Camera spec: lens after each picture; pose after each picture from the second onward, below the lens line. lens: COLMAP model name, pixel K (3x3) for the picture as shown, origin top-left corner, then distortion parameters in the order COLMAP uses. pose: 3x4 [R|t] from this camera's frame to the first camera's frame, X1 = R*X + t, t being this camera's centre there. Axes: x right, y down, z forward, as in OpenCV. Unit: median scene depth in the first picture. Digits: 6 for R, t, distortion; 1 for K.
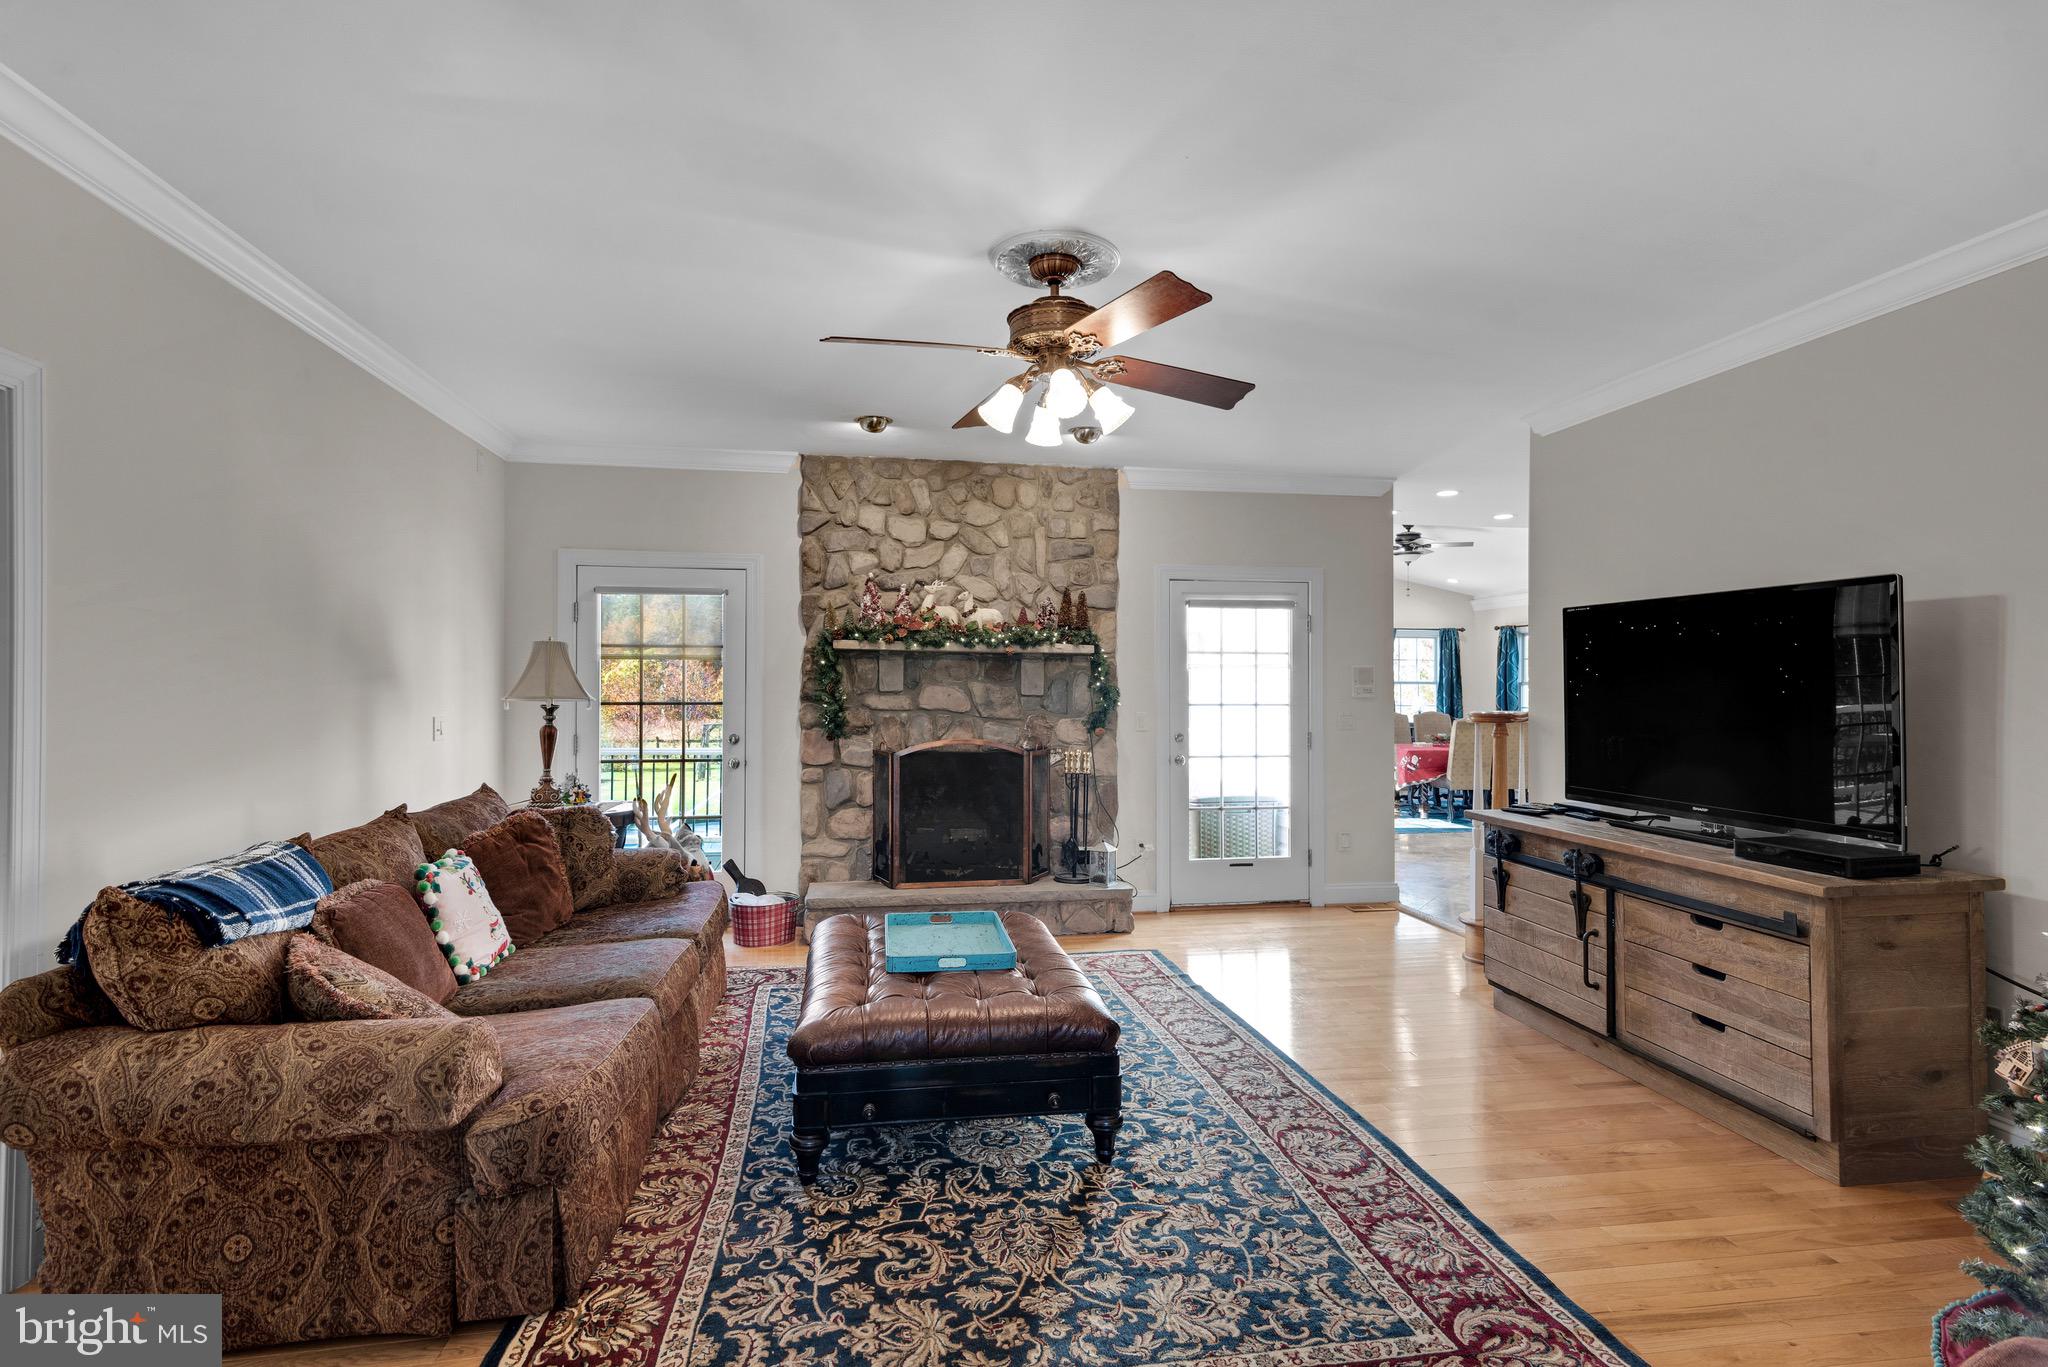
lens RADIAL K [[953.2, 0, 1016.3], [0, 953.2, 680.5], [0, 0, 1]] dist [-0.000540, -0.000605]
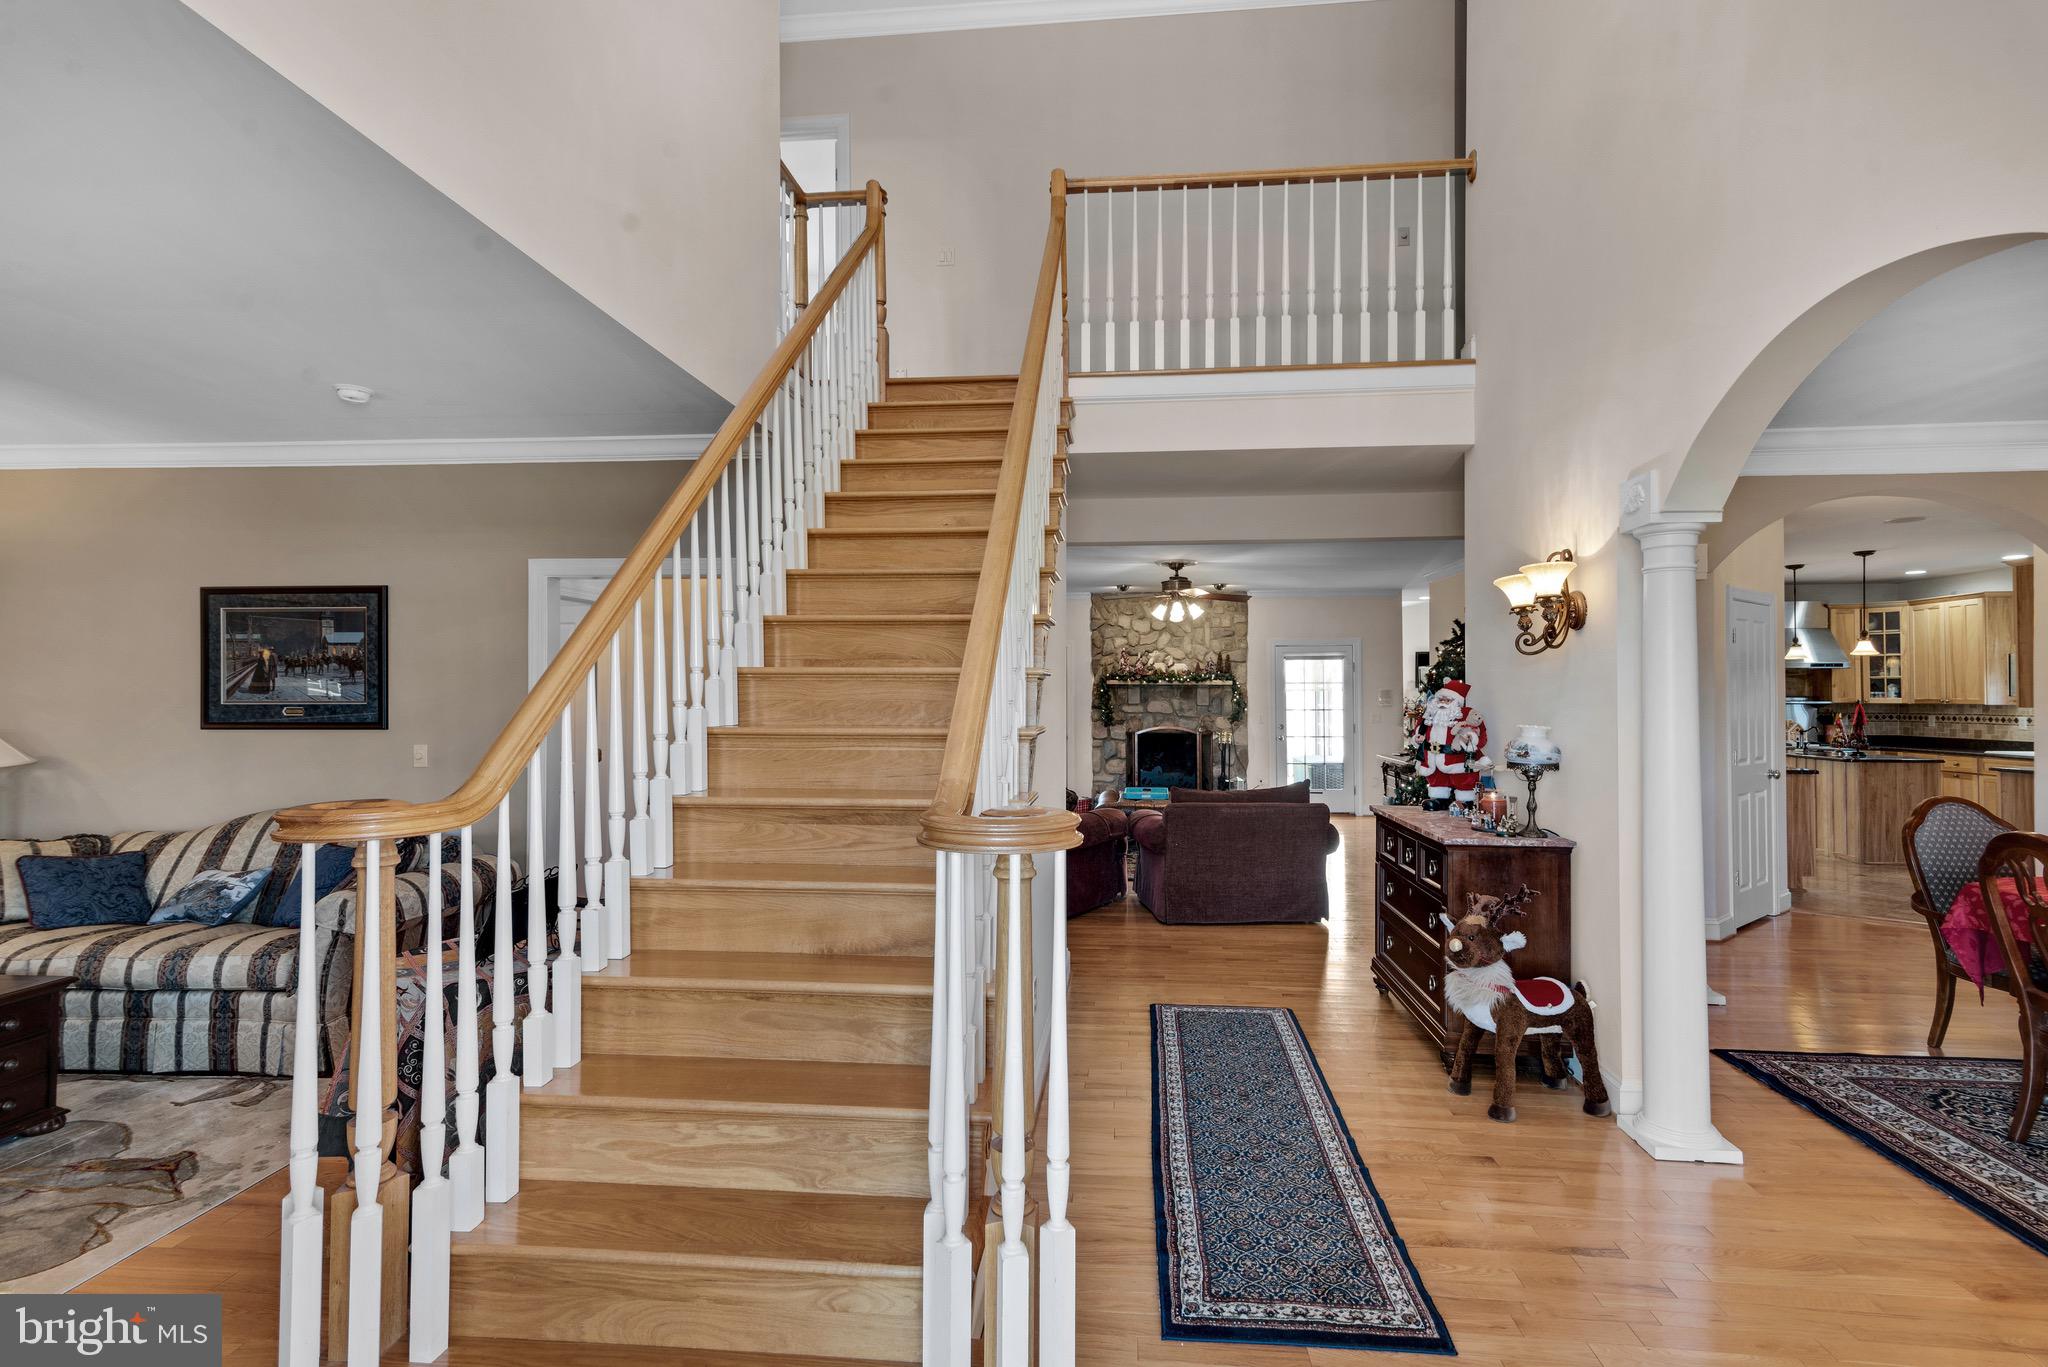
lens RADIAL K [[953.2, 0, 1030.9], [0, 953.2, 679.9], [0, 0, 1]] dist [-0.000540, -0.000605]
pose [[0.965654, -0.012602, -0.259527, 0.193290], [0.007565, 0.999763, -0.020398, -0.000327], [0.259723, 0.017734, 0.965520, -1.079230]]
